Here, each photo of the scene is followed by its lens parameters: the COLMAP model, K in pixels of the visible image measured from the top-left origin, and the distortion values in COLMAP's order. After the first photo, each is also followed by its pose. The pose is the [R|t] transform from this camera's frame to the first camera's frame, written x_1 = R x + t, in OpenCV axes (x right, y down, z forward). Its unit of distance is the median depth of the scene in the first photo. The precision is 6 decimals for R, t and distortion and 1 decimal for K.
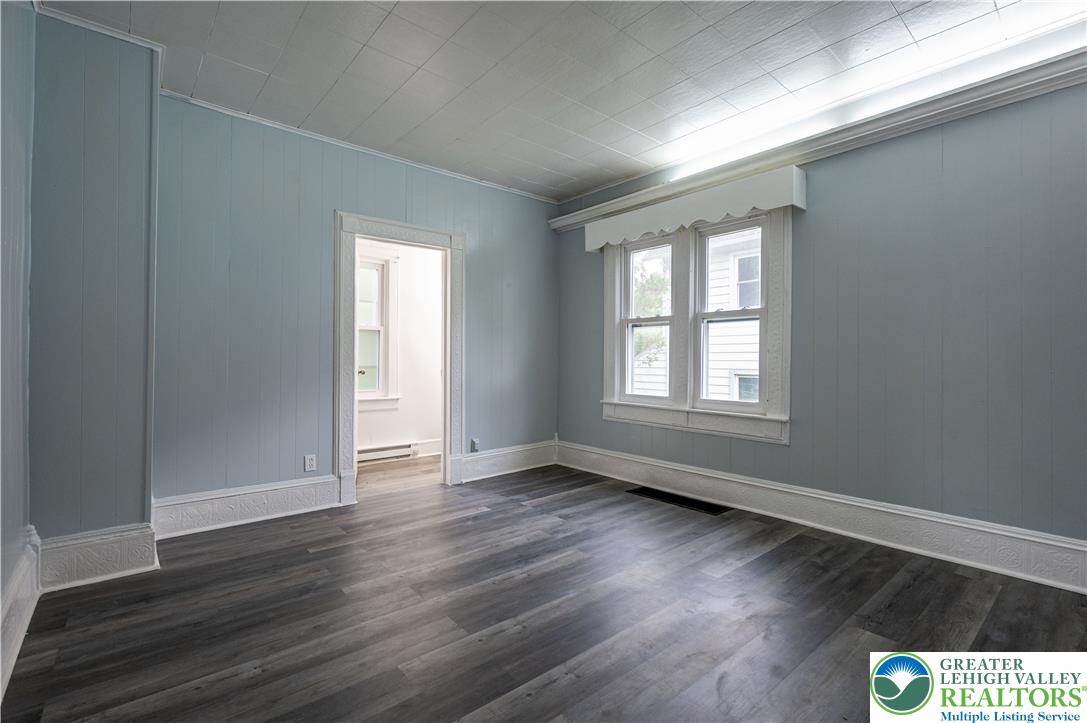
lens RADIAL K [[485.5, 0, 537.5], [0, 485.5, 359.7], [0, 0, 1]] dist [-0.007441, 0.000411]
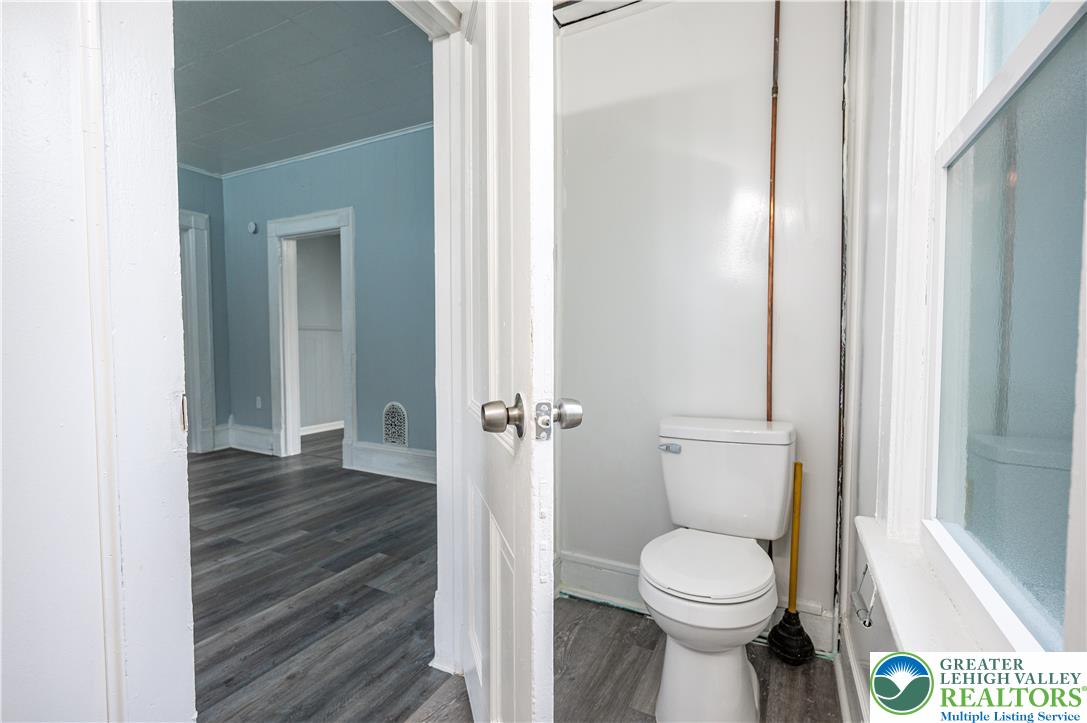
lens RADIAL K [[491.3, 0, 543.5], [0, 491.3, 361.5], [0, 0, 1]] dist [-0.004111, 0.000697]
pose [[-0.923329, 0.015018, -0.383716, -0.302639], [-0.002254, 0.999006, 0.044524, -0.004621], [0.384003, 0.041975, -0.922377, 1.464390]]
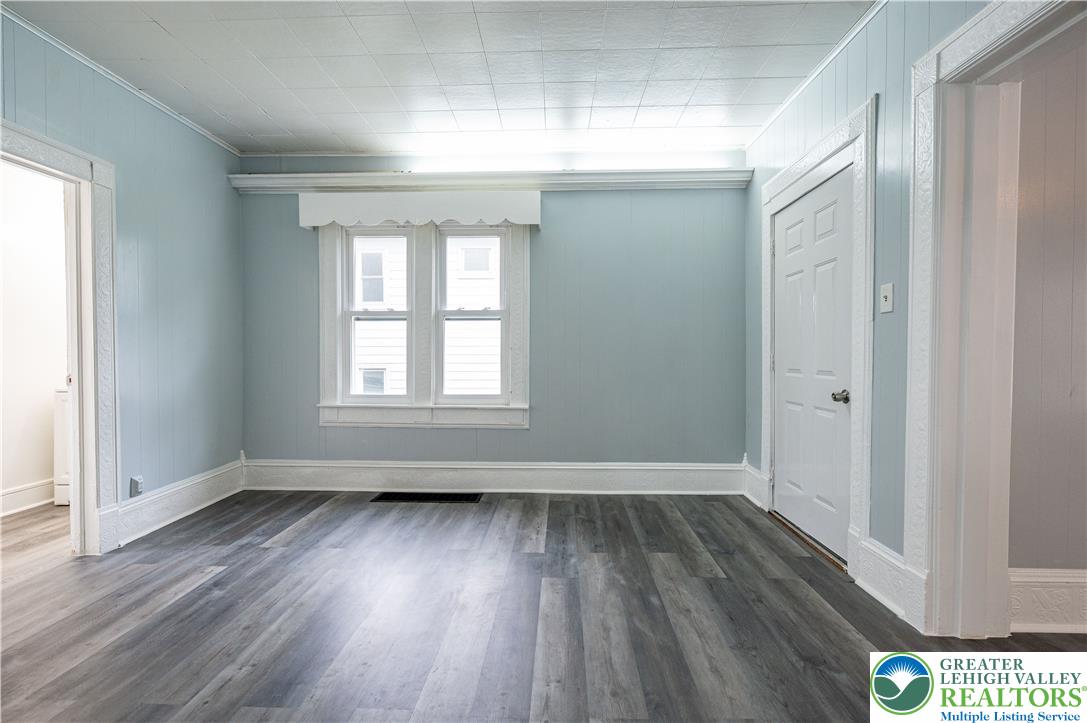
lens RADIAL K [[488.7, 0, 540.6], [0, 488.7, 362.7], [0, 0, 1]] dist [-0.004440, 0.001087]
pose [[0.671881, -0.017629, 0.740450, -0.302020], [0.002750, 0.999769, 0.021307, -0.008126], [-0.740654, -0.012279, 0.671774, 0.163960]]
